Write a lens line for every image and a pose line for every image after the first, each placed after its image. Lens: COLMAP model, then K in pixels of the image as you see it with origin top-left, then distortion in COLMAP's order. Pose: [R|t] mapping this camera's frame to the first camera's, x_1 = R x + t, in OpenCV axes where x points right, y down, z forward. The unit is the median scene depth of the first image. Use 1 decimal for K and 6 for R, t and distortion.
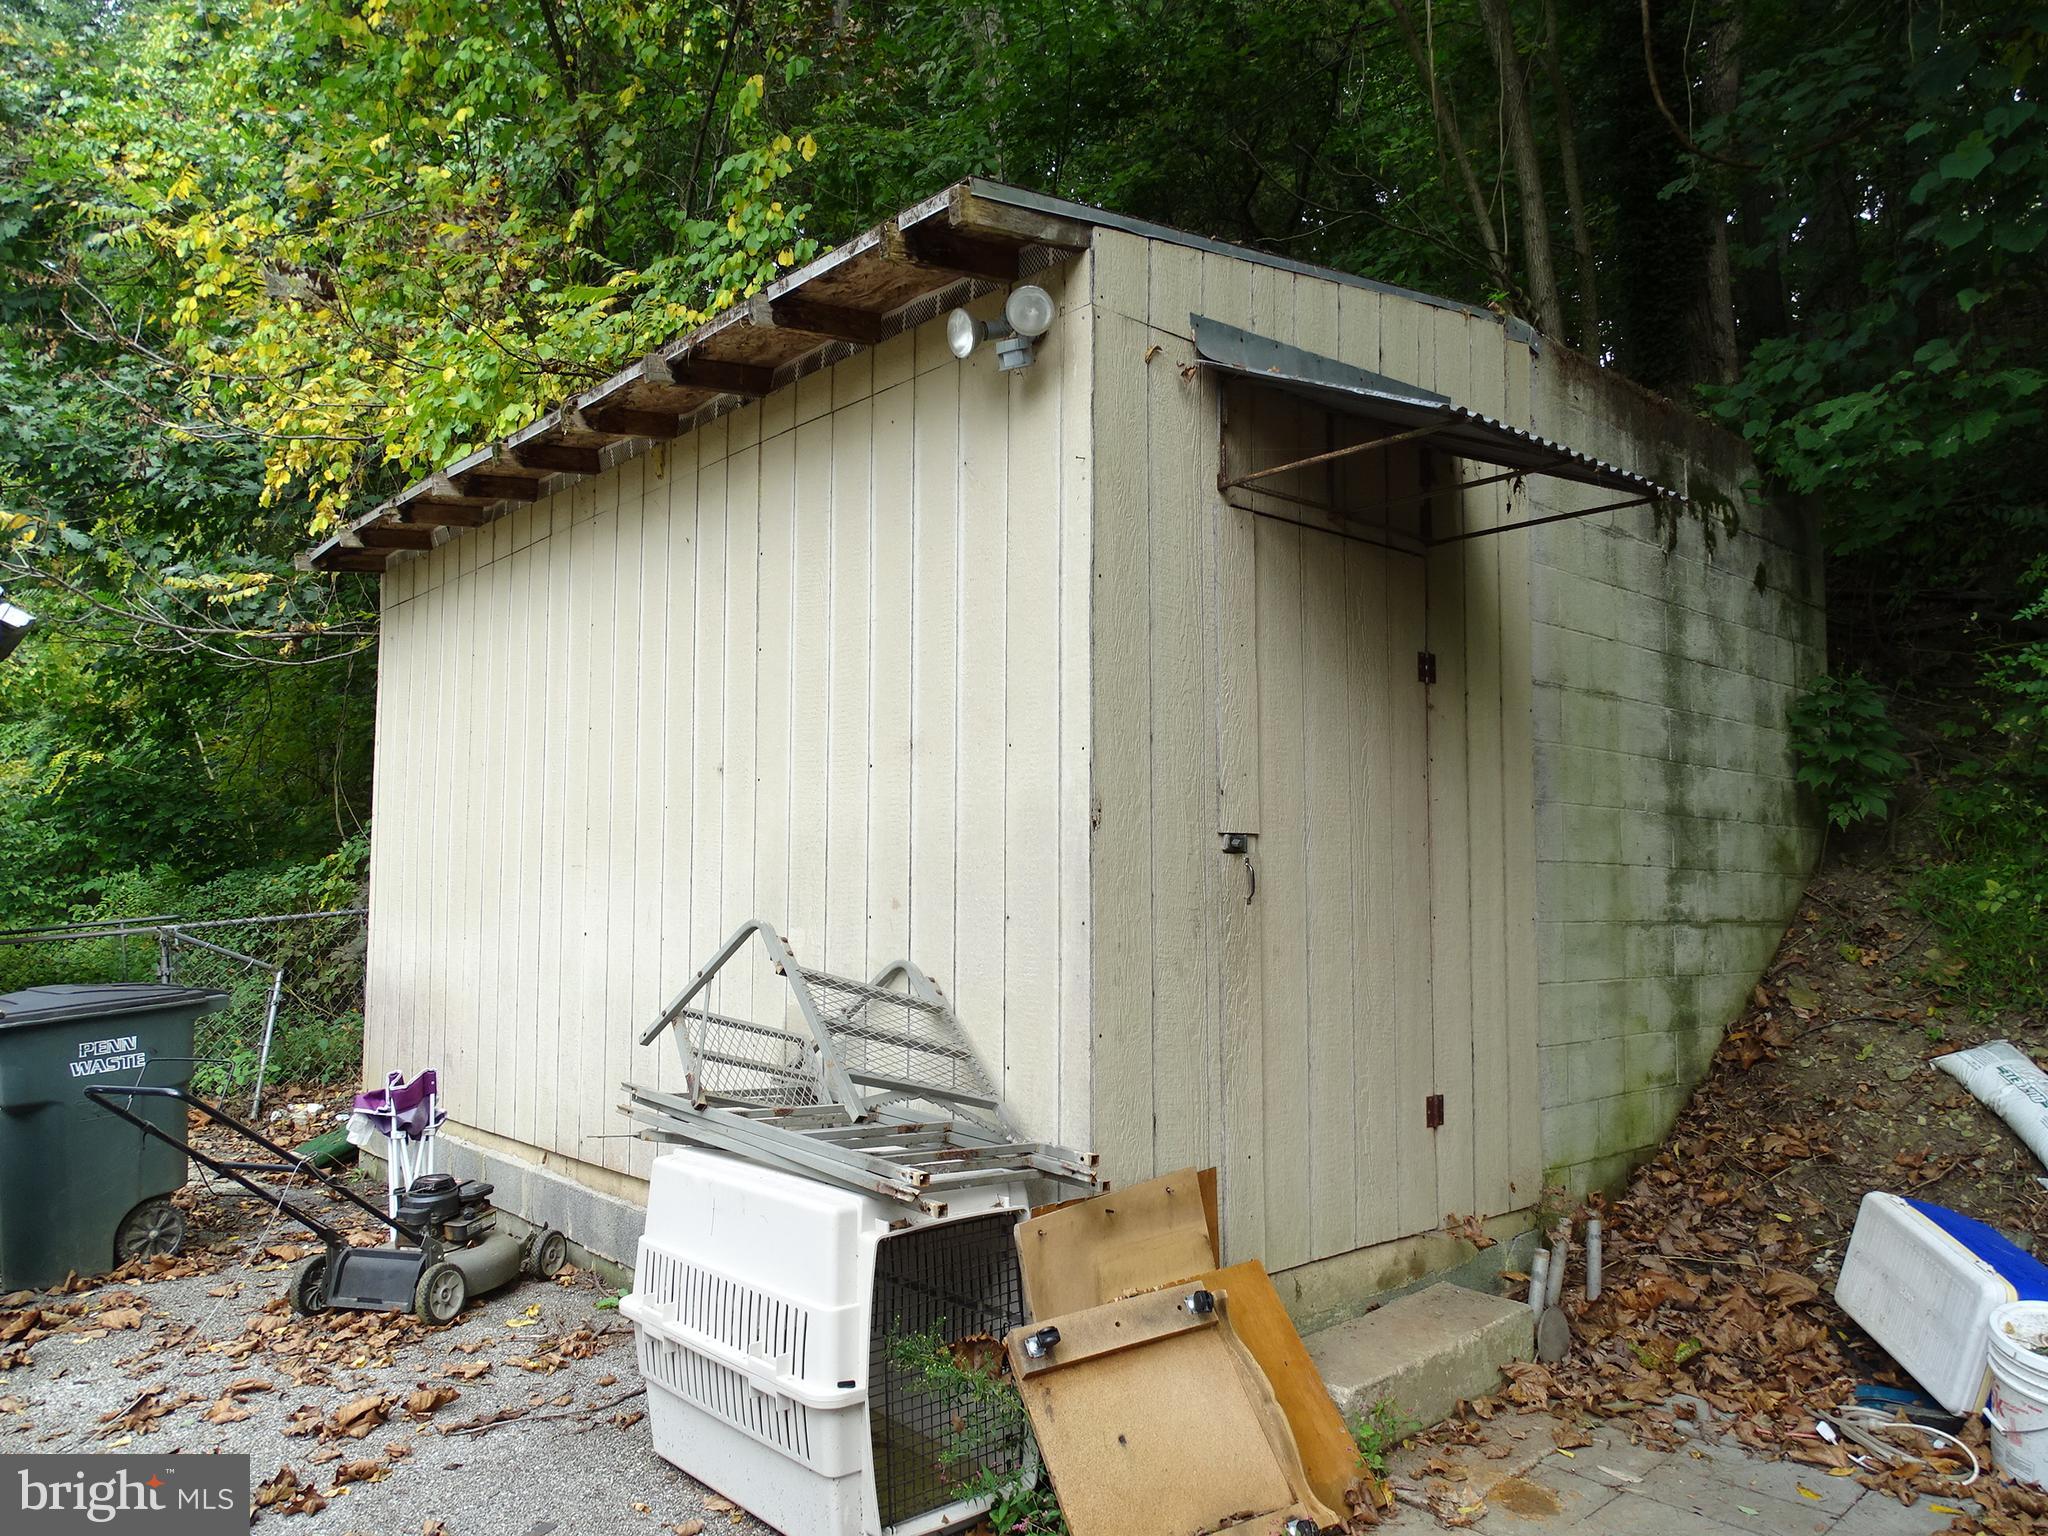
lens RADIAL K [[1459.7, 0, 1030.1], [0, 1459.7, 762.8], [0, 0, 1]] dist [0.005290, -0.000248]
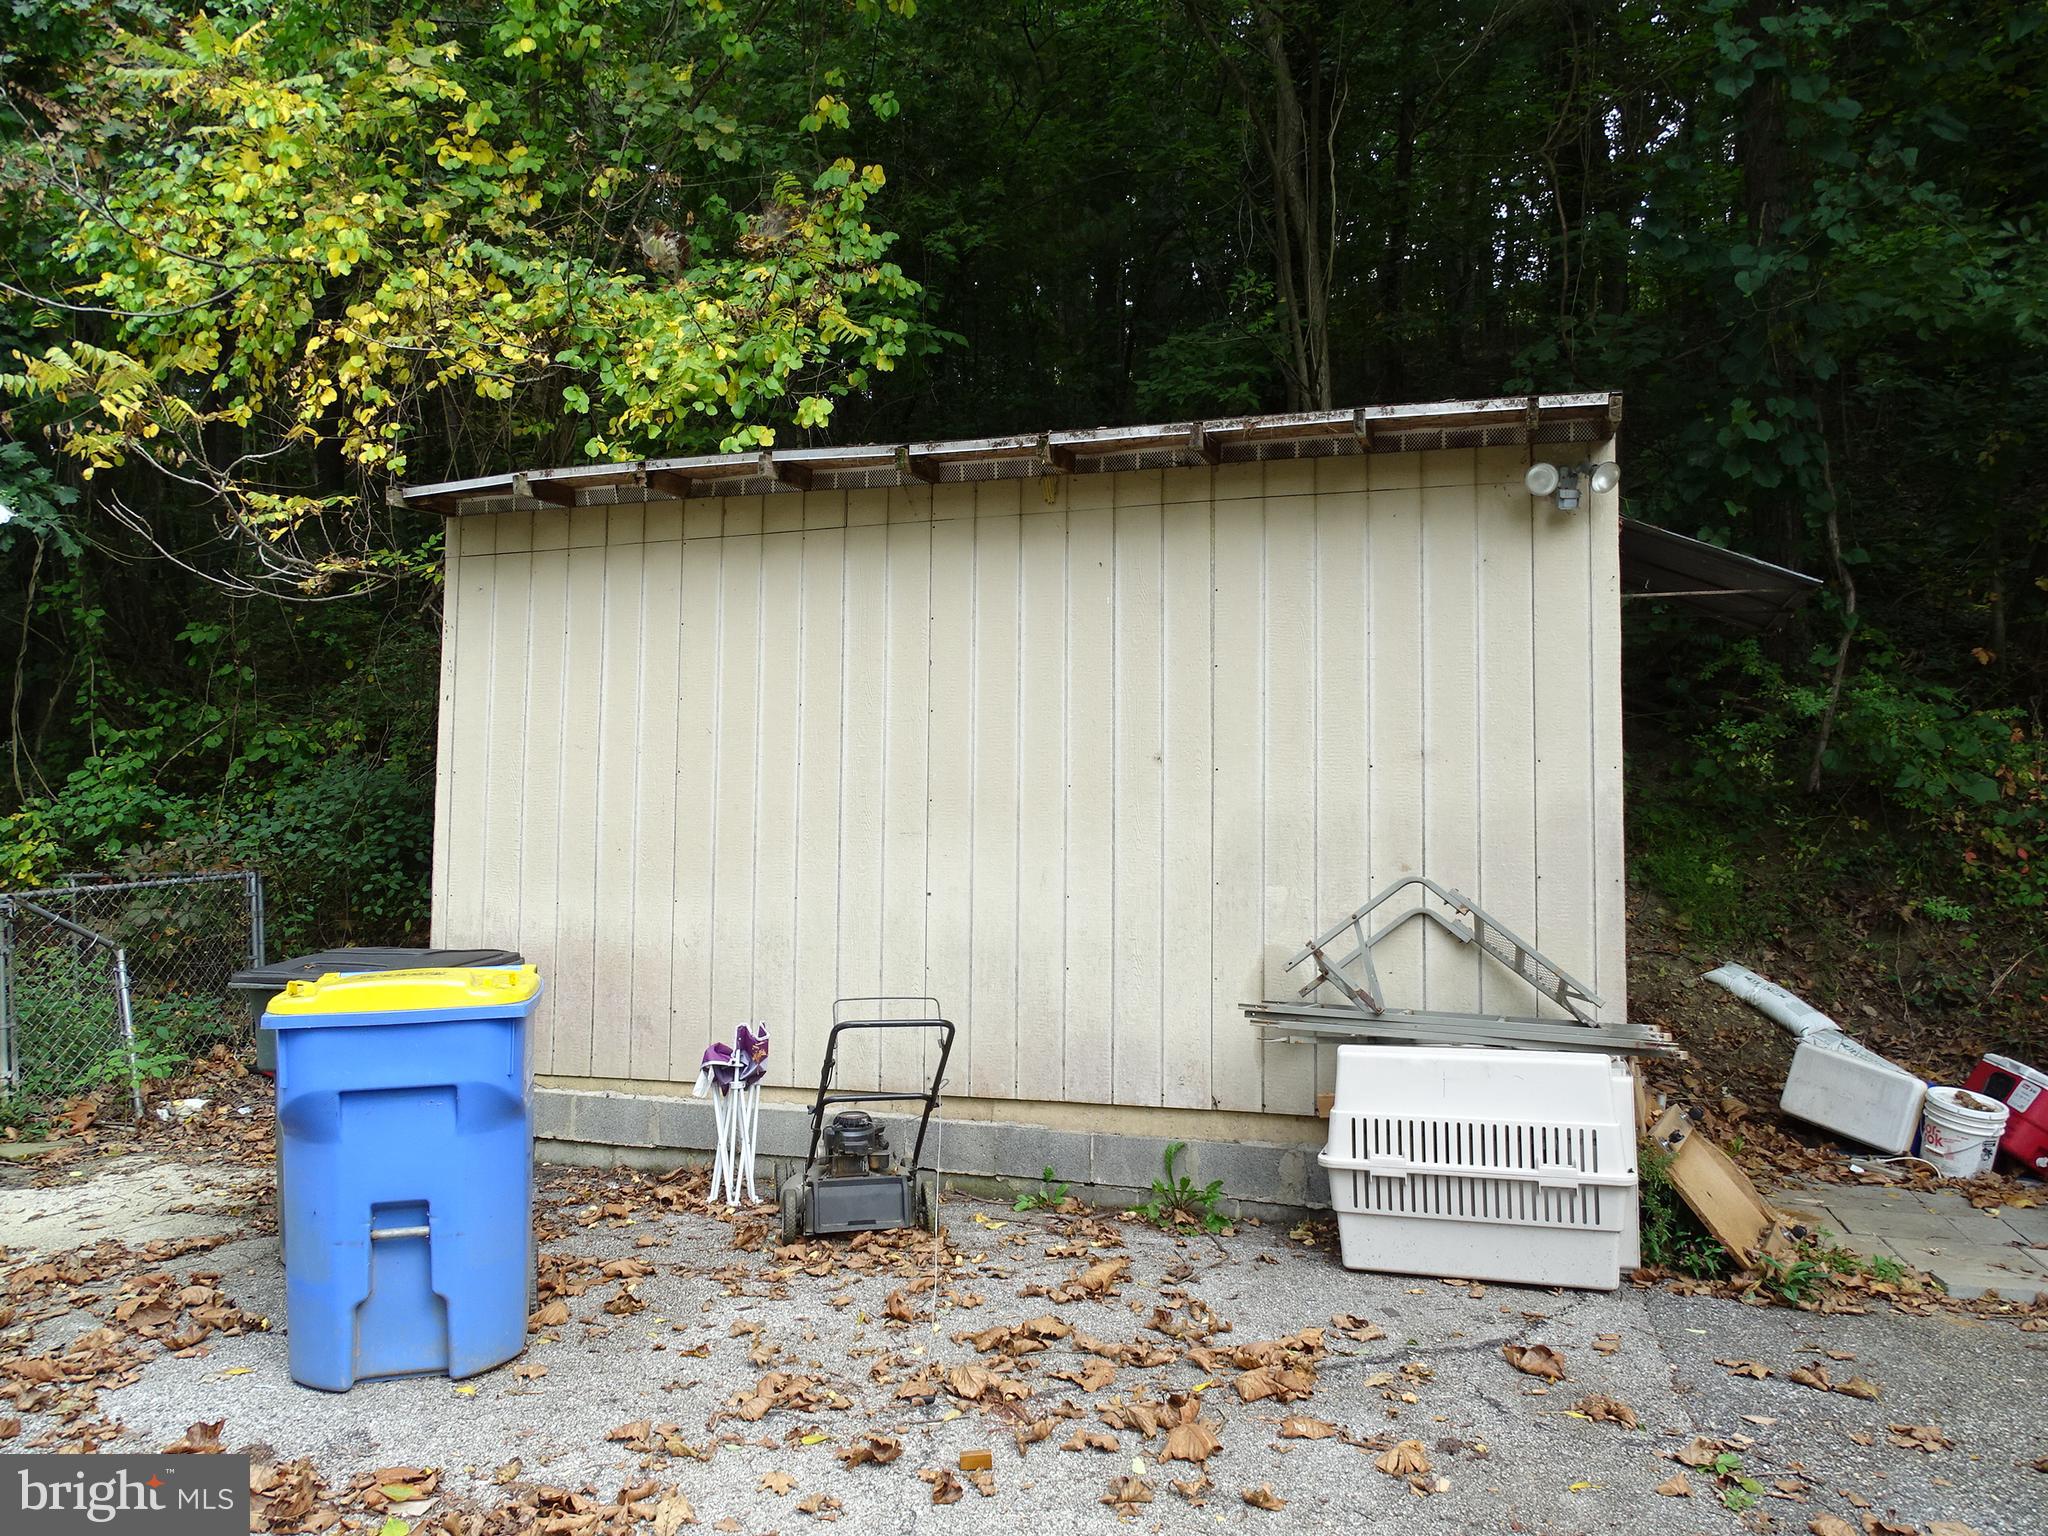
lens RADIAL K [[1521.2, 0, 1027.4], [0, 1521.2, 726.3], [0, 0, 1]] dist [-0.009261, -0.000722]
pose [[0.858028, 0.058575, 0.510251, -1.021766], [-0.053452, 0.998265, -0.024712, 0.016077], [-0.510813, -0.006071, 0.859670, -0.047131]]
